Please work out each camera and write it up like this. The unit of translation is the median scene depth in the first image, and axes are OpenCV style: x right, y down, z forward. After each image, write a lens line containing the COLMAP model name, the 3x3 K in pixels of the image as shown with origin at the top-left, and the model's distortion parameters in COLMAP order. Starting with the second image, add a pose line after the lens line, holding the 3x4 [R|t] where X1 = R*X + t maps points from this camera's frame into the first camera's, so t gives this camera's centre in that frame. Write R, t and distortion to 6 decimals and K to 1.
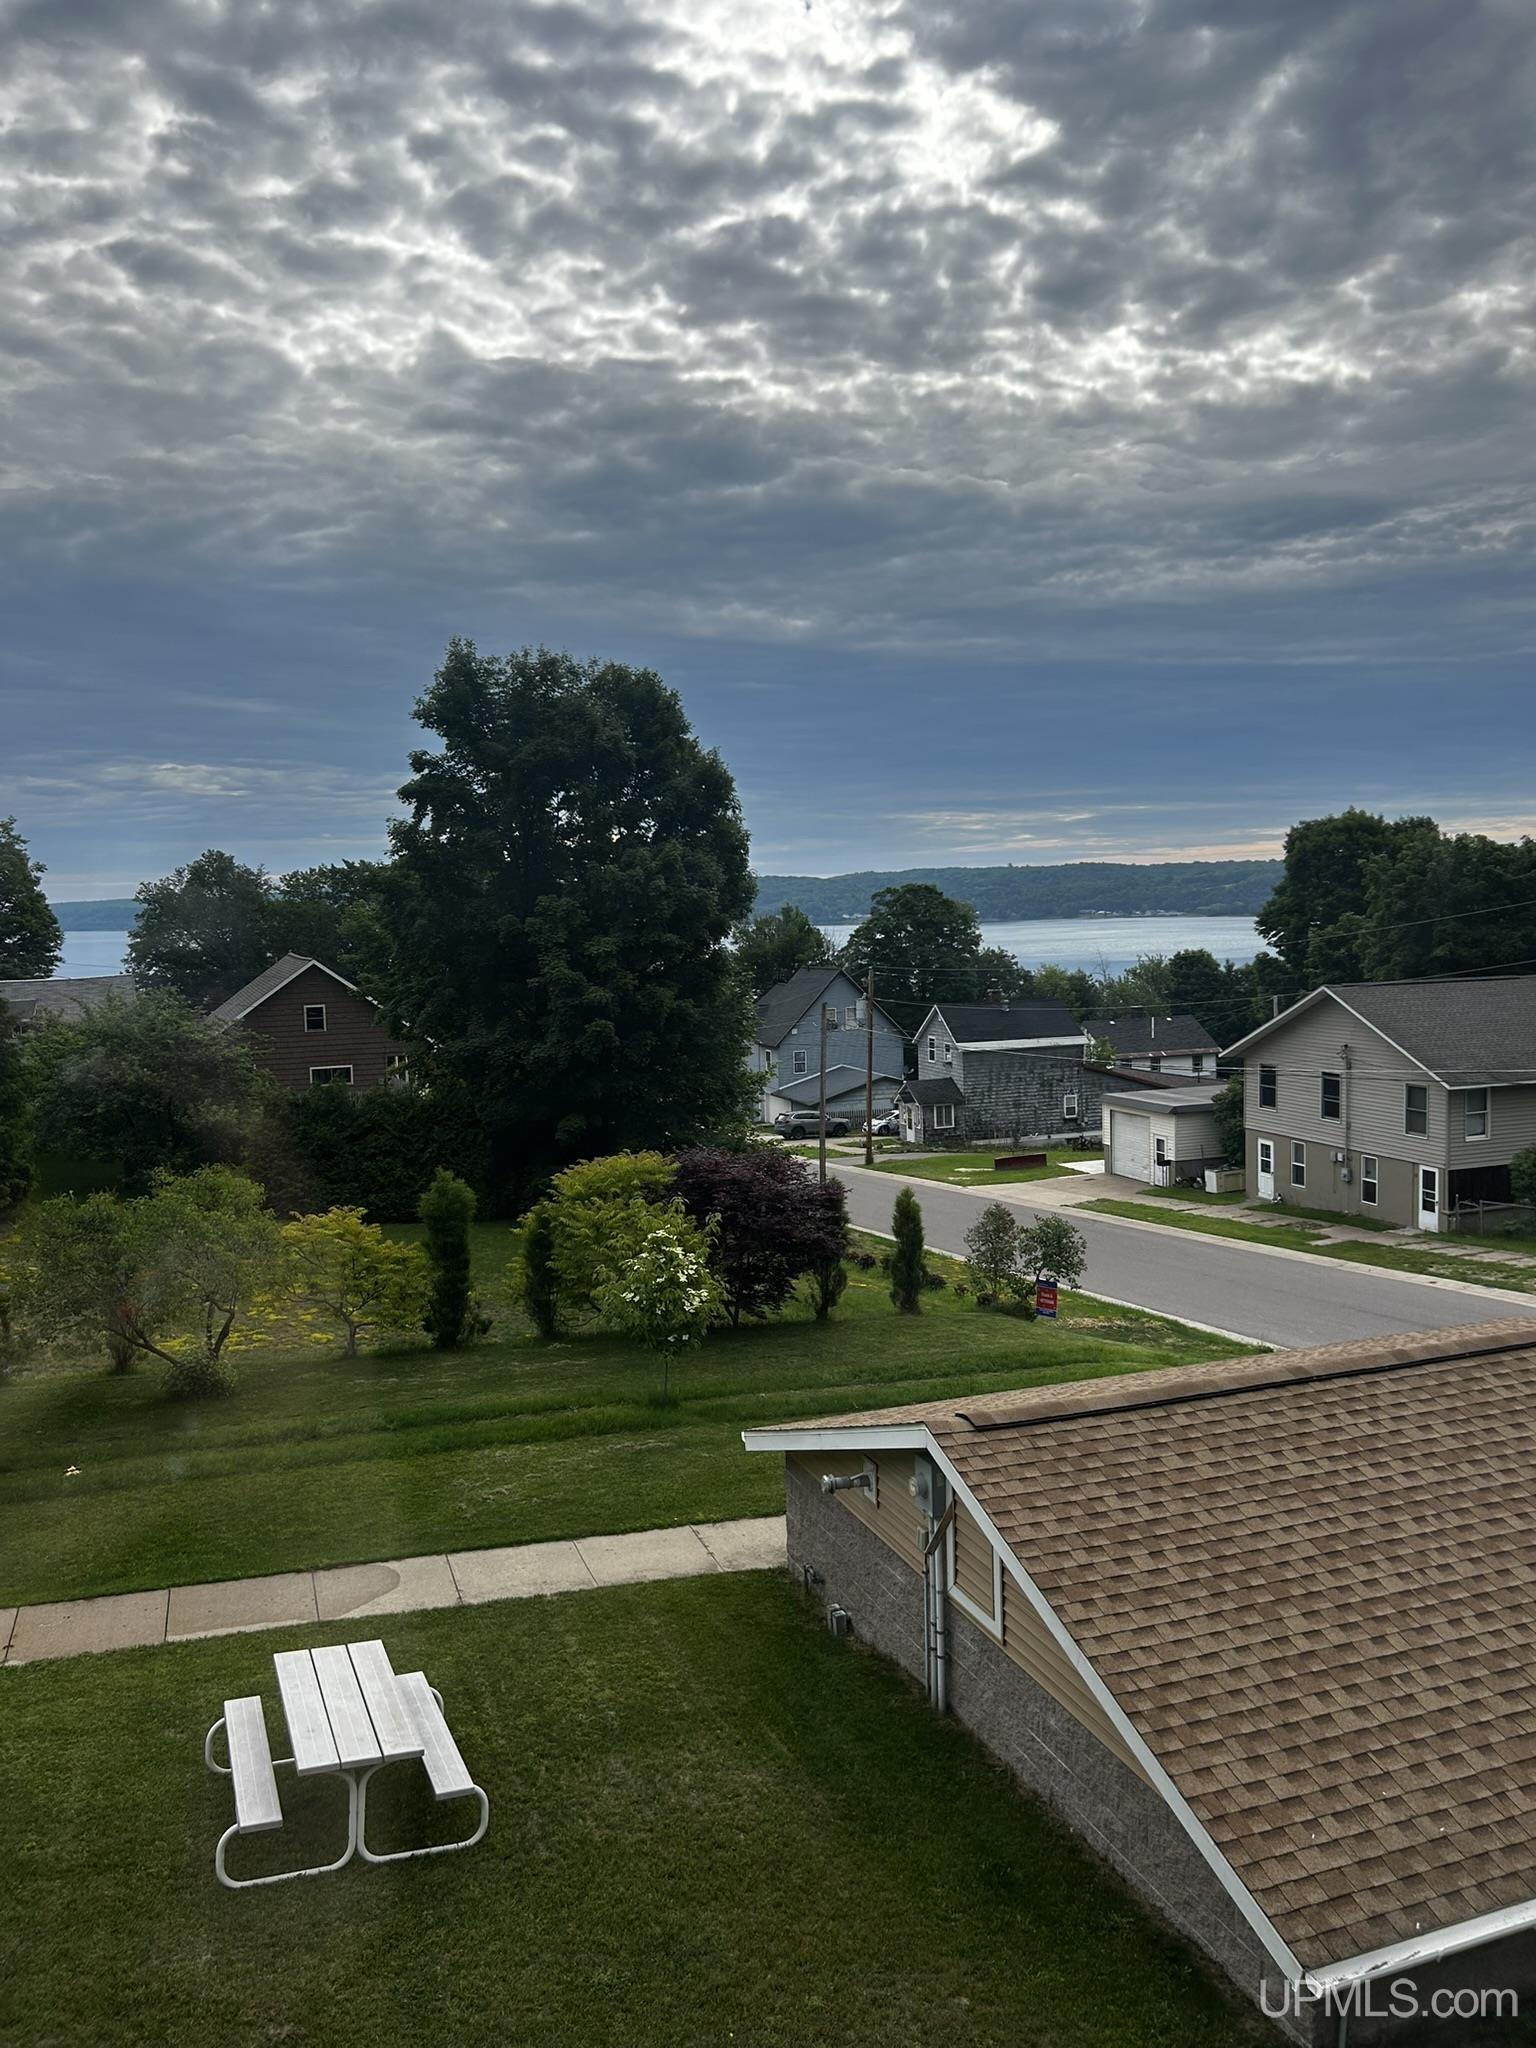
lens RADIAL K [[1541.6, 0, 782.3], [0, 1541.6, 1030.4], [0, 0, 1]] dist [0.042176, -0.050639]
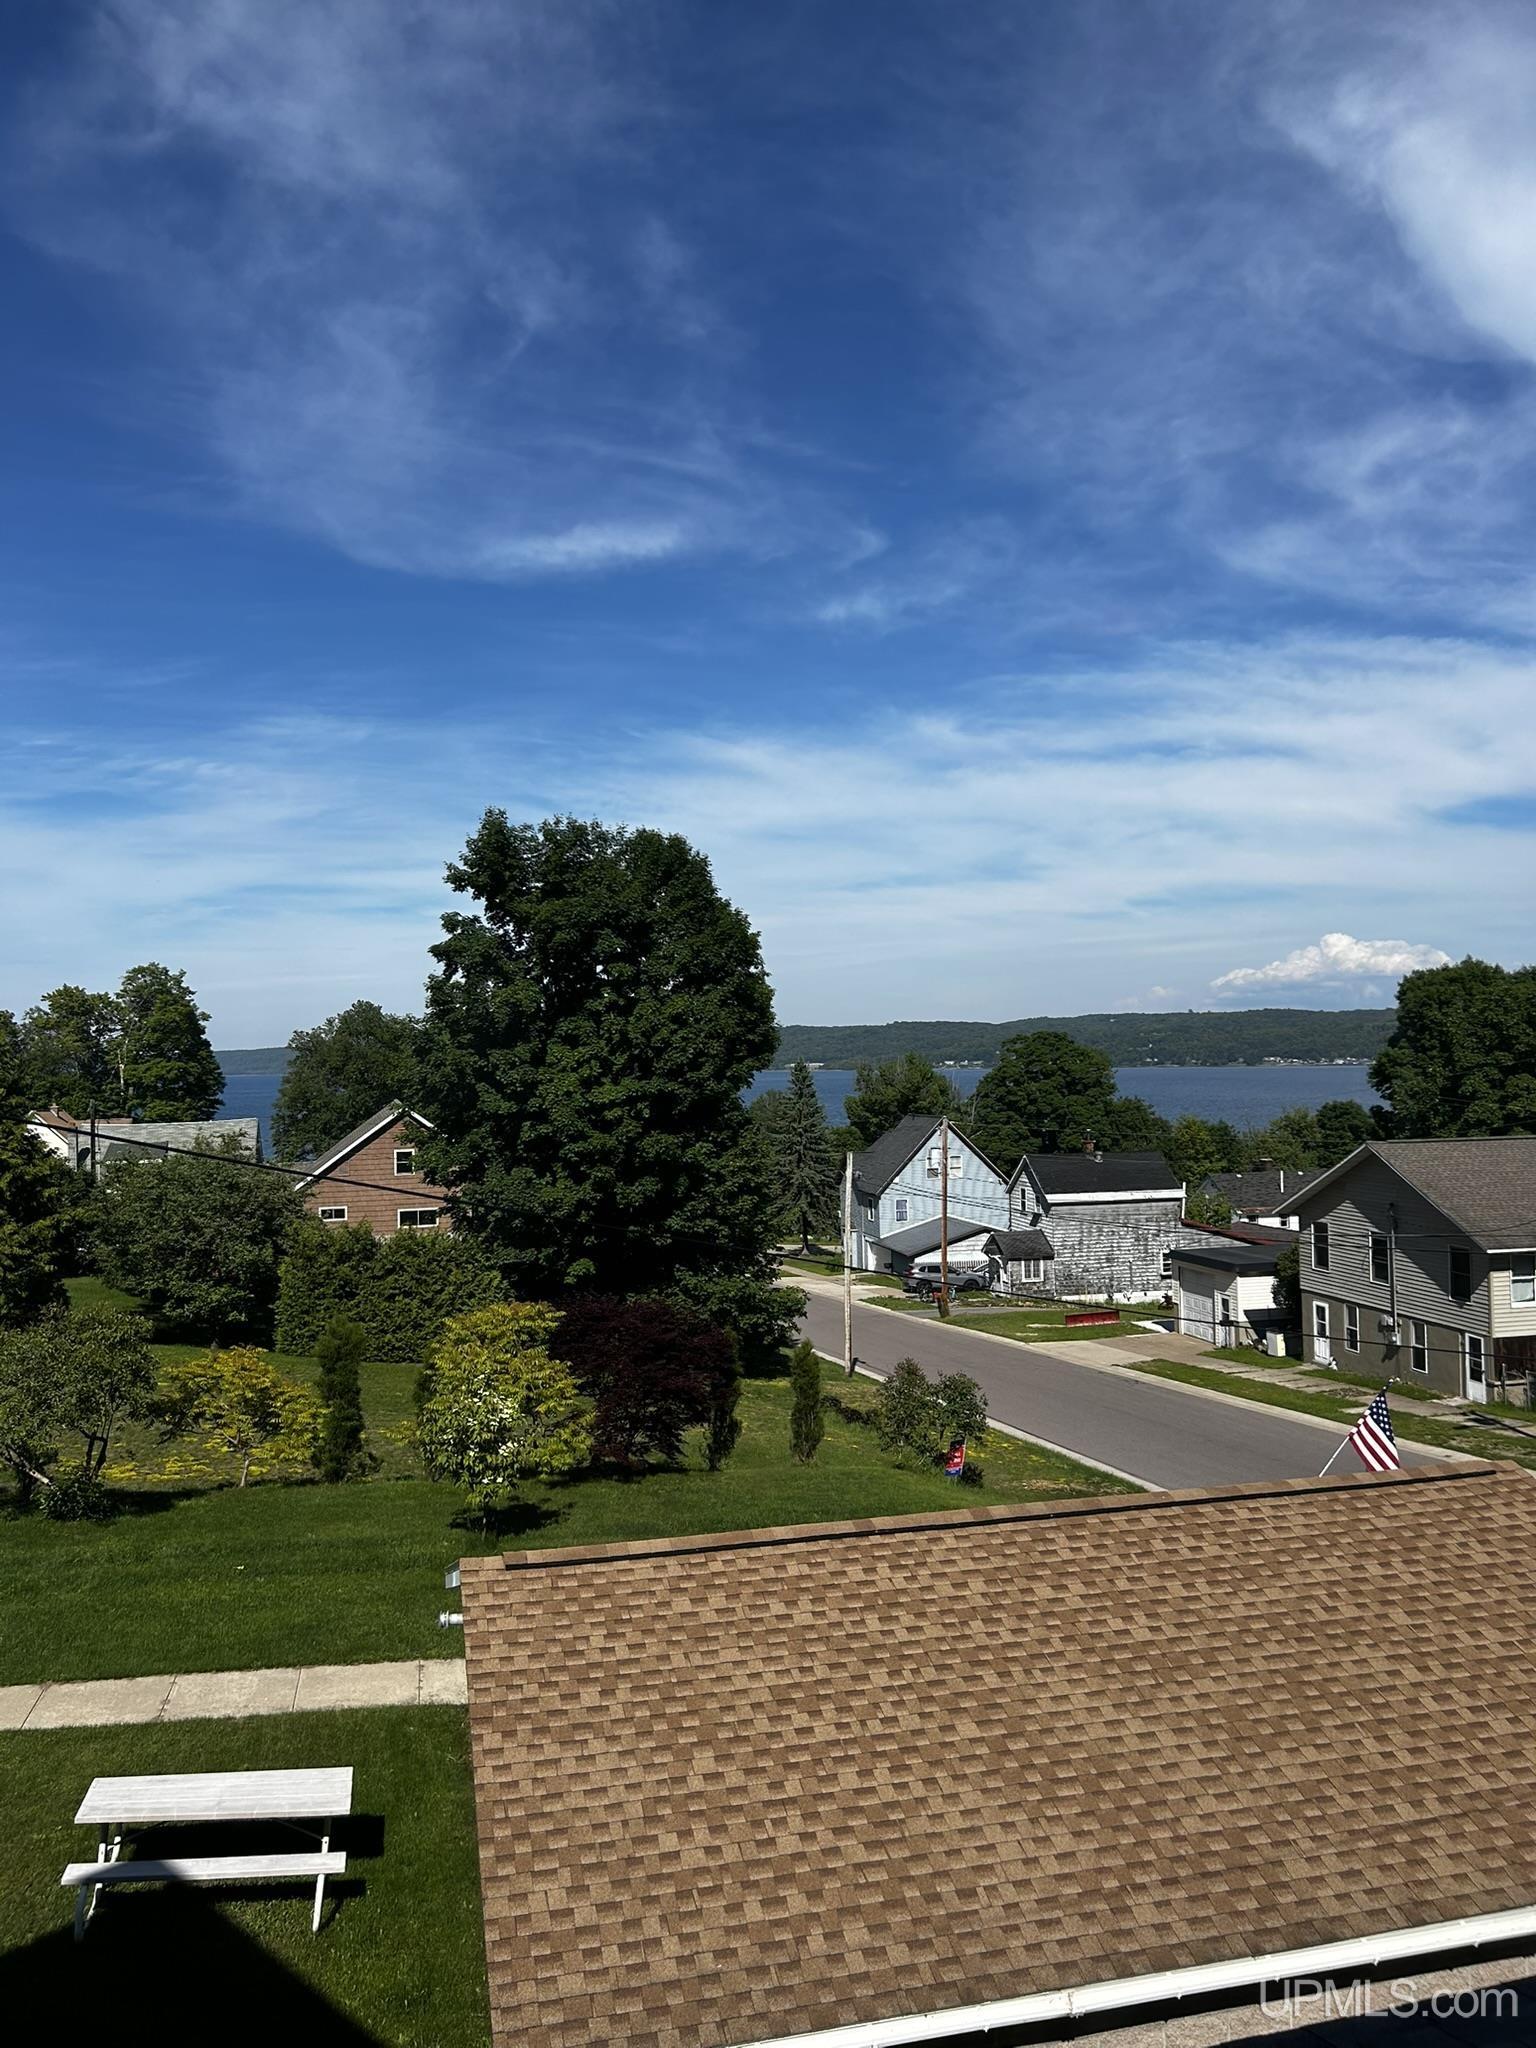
lens RADIAL K [[1541.6, 0, 766.8], [0, 1541.6, 1009.0], [0, 0, 1]] dist [0.042176, -0.050639]
pose [[0.992616, -0.000207, -0.121299, 0.109302], [-0.012896, 0.994151, -0.107225, -0.002785], [0.120612, 0.107997, 0.986808, -0.019047]]
